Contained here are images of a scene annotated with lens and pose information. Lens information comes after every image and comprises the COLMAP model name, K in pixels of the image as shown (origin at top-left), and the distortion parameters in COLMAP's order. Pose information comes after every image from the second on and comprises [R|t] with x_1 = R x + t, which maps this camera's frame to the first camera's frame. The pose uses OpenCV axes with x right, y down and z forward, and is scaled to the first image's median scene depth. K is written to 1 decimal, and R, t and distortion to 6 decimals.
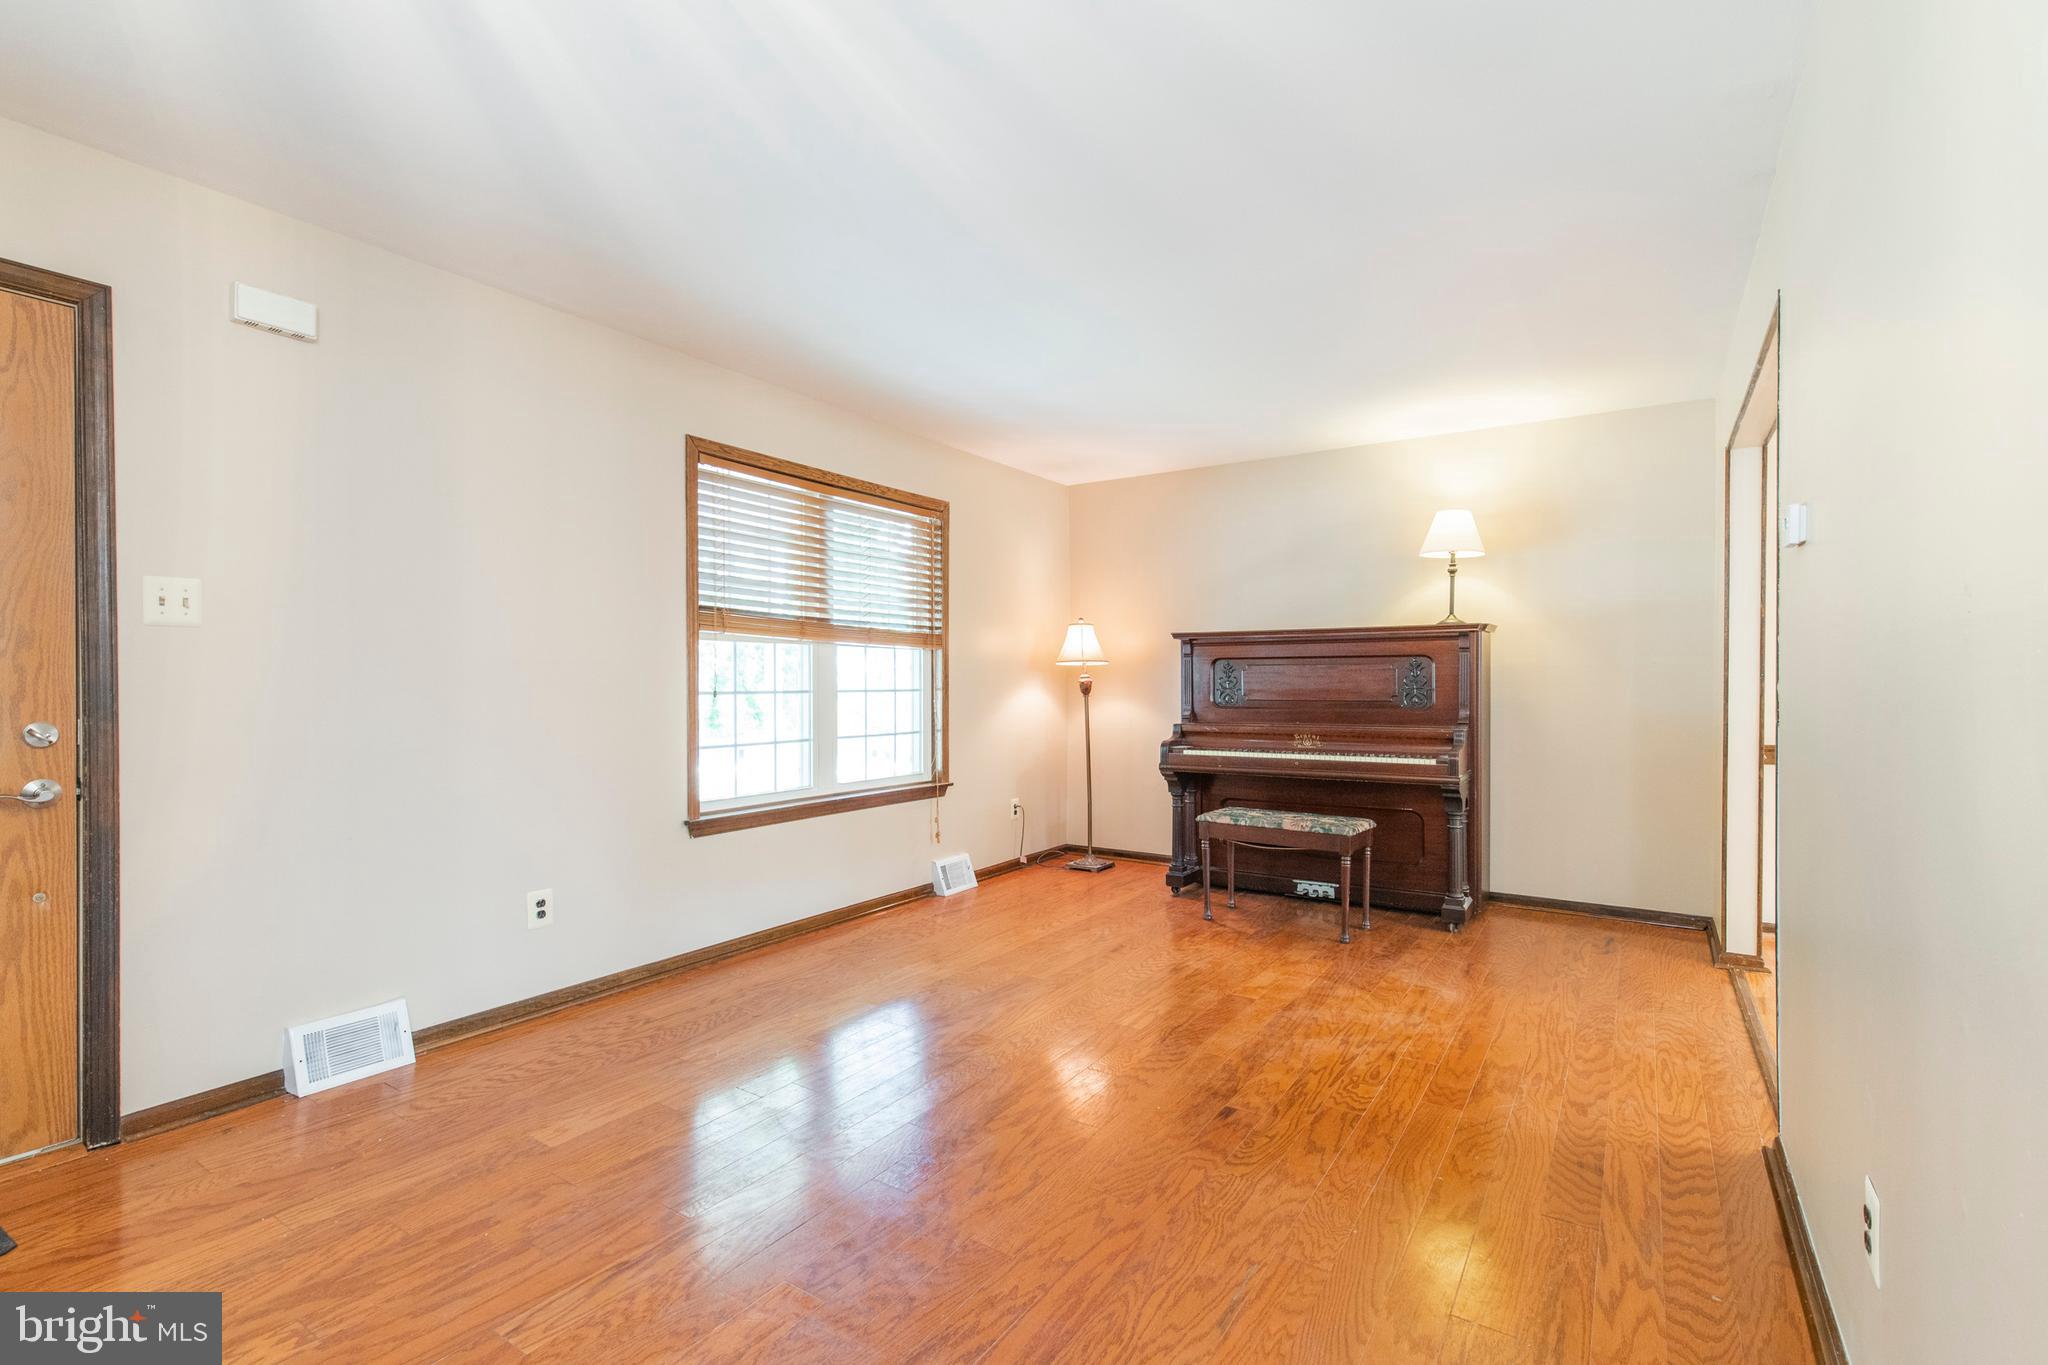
lens RADIAL K [[946.8, 0, 1035.4], [0, 946.8, 690.6], [0, 0, 1]] dist [0.006140, -0.002308]
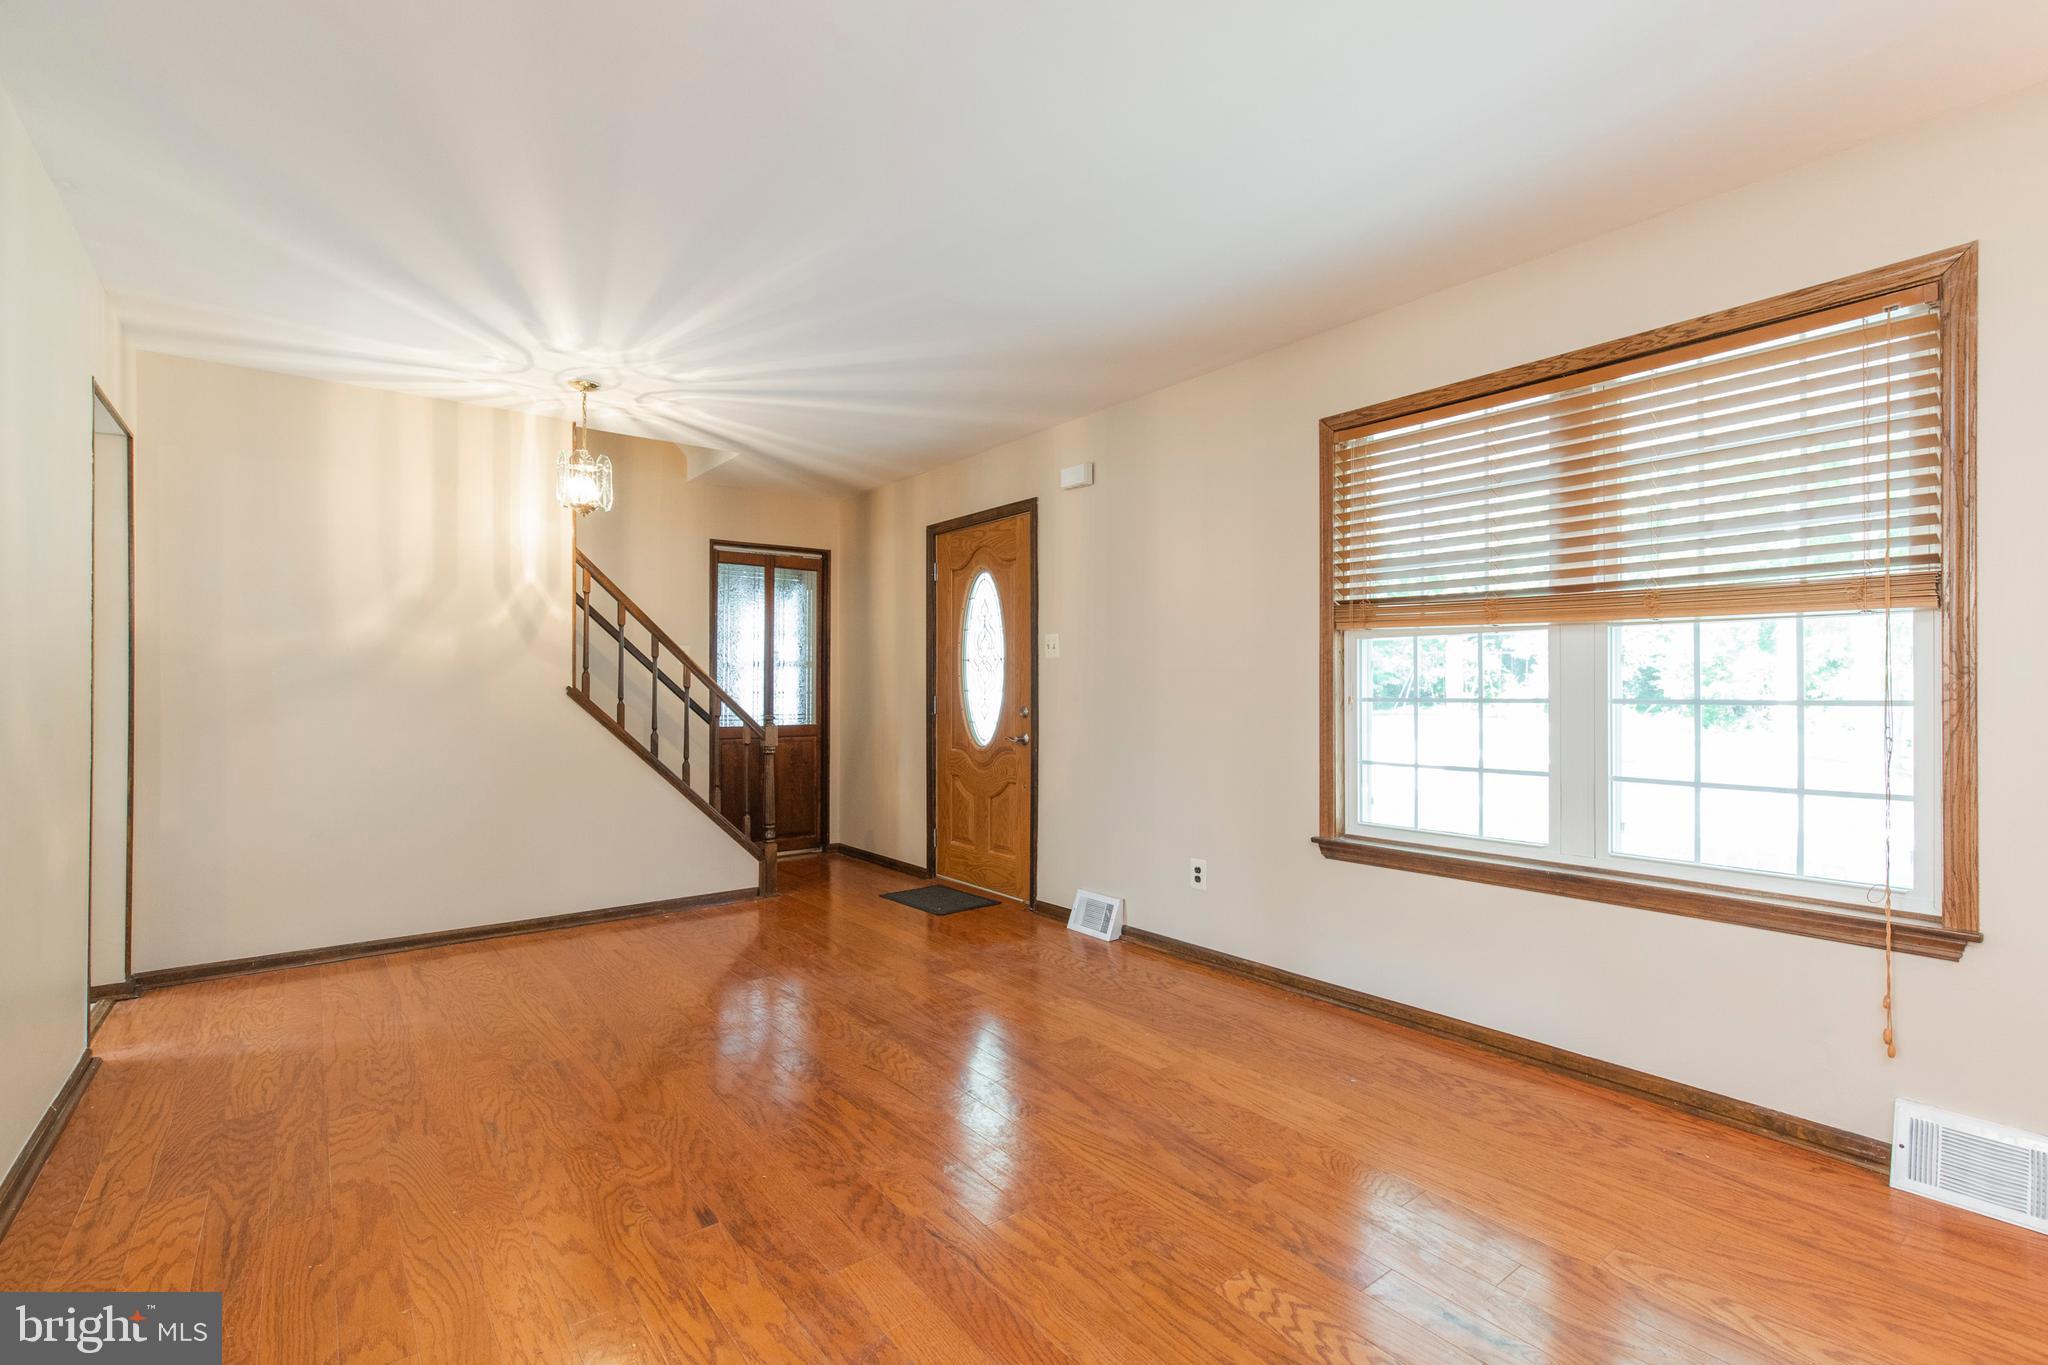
lens RADIAL K [[946.8, 0, 1035.4], [0, 946.8, 690.6], [0, 0, 1]] dist [0.006140, -0.002308]
pose [[-0.341402, 0.000526, -0.939917, 0.533051], [-0.008846, 0.999954, 0.003773, -0.005693], [0.939876, 0.009603, -0.341381, 0.945384]]
